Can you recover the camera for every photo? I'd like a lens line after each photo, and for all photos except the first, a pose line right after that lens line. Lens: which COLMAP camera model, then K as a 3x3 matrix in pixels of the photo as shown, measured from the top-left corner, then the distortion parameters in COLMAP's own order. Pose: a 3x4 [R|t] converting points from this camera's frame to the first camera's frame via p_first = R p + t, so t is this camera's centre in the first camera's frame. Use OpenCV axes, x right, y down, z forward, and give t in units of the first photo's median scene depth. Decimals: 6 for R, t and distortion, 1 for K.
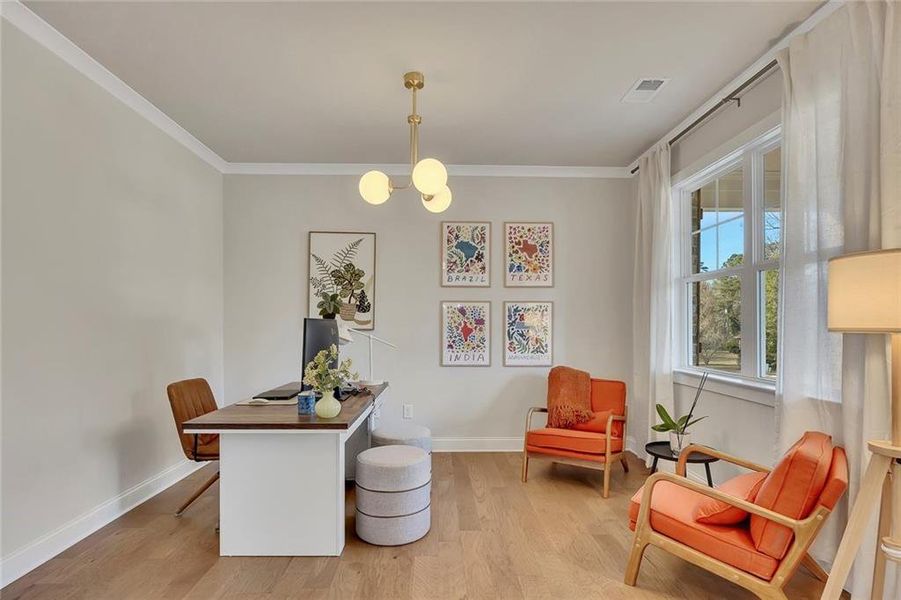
lens RADIAL K [[454.3, 0, 451.3], [0, 454.3, 317.1], [0, 0, 1]] dist [-0.001658, -0.000068]
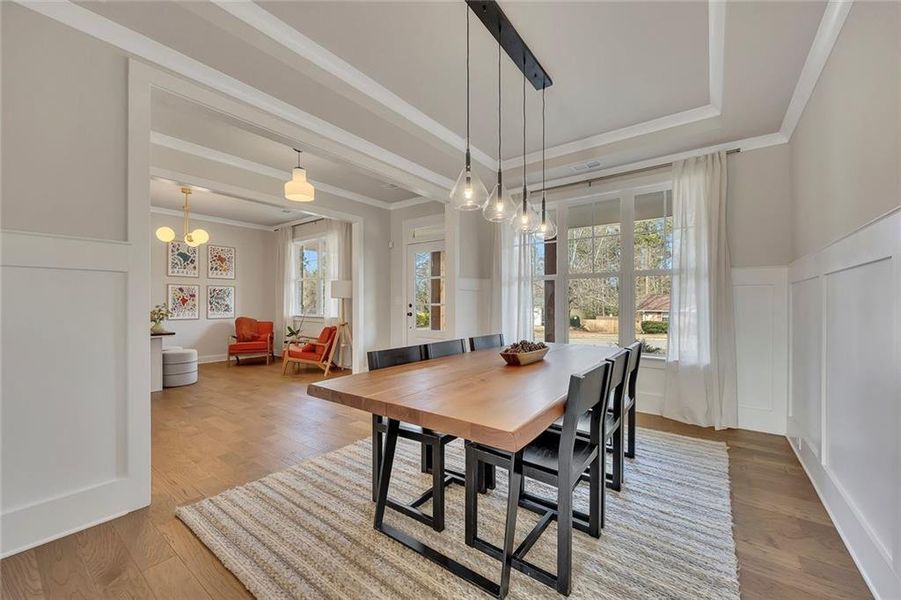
lens RADIAL K [[355.7, 0, 448.5], [0, 355.7, 312.2], [0, 0, 1]] dist [-0.001179, -0.000166]
pose [[0.629803, -0.018699, 0.776530, -0.419768], [-0.013439, 0.999298, 0.034962, 0.012840], [-0.776639, -0.032455, 0.629110, -0.767652]]
